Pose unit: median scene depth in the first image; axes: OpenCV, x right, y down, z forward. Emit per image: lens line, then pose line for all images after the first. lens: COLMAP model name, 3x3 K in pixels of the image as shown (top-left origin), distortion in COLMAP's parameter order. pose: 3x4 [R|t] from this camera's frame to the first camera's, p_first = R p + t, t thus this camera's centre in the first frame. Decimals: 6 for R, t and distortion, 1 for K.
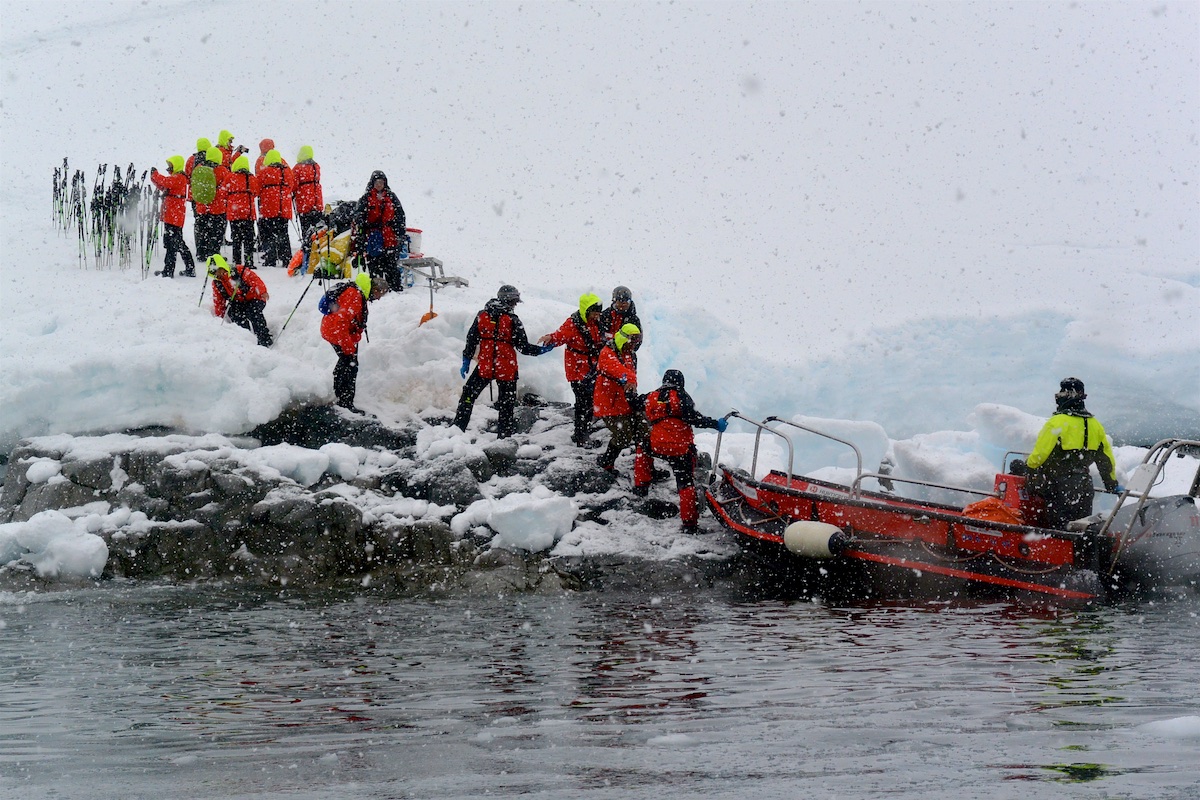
lens RADIAL K [[2582.6, 0, 604.8], [0, 2582.6, 401.1], [0, 0, 1]] dist [0.070430, 0.000000]
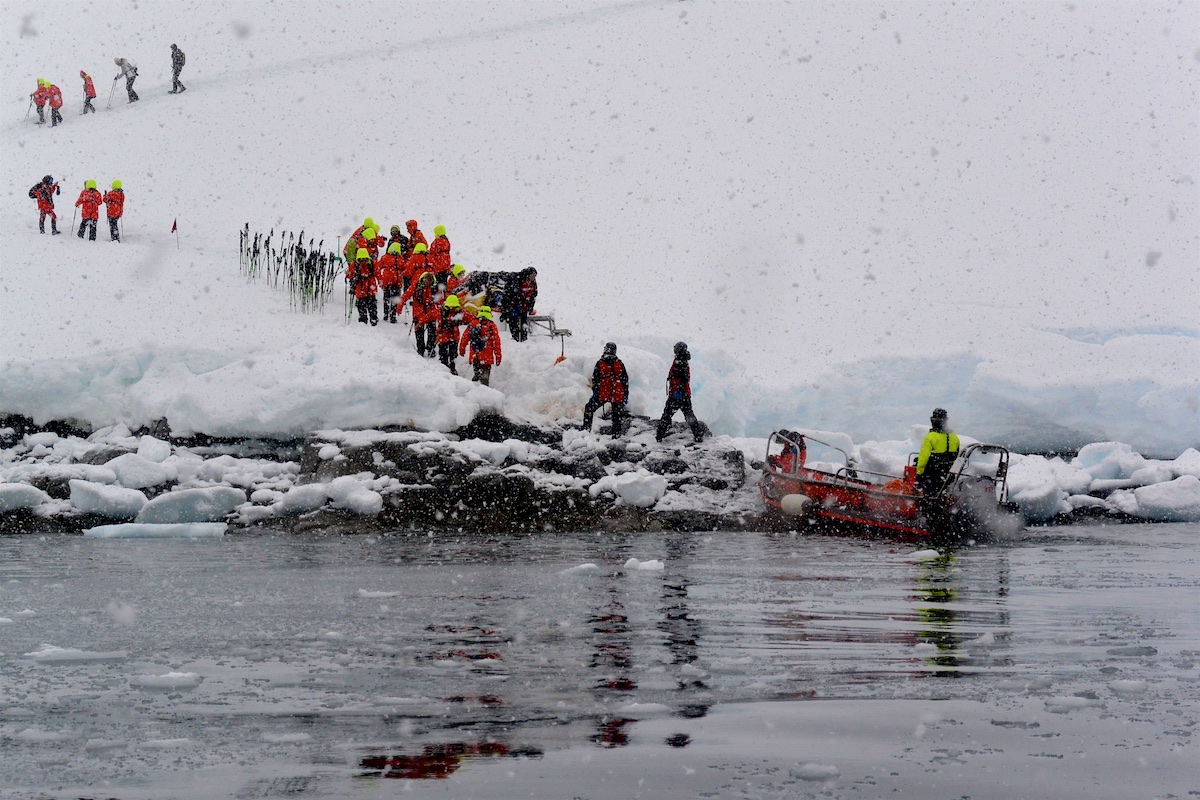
lens RADIAL K [[2582.6, 0, 595.8], [0, 2582.6, 399.8], [0, 0, 1]] dist [0.070430, 0.000000]
pose [[0.999480, 0.024380, 0.021087, -0.086429], [-0.024398, 0.999702, 0.000588, -0.010396], [-0.021066, -0.001102, 0.999777, -0.607186]]
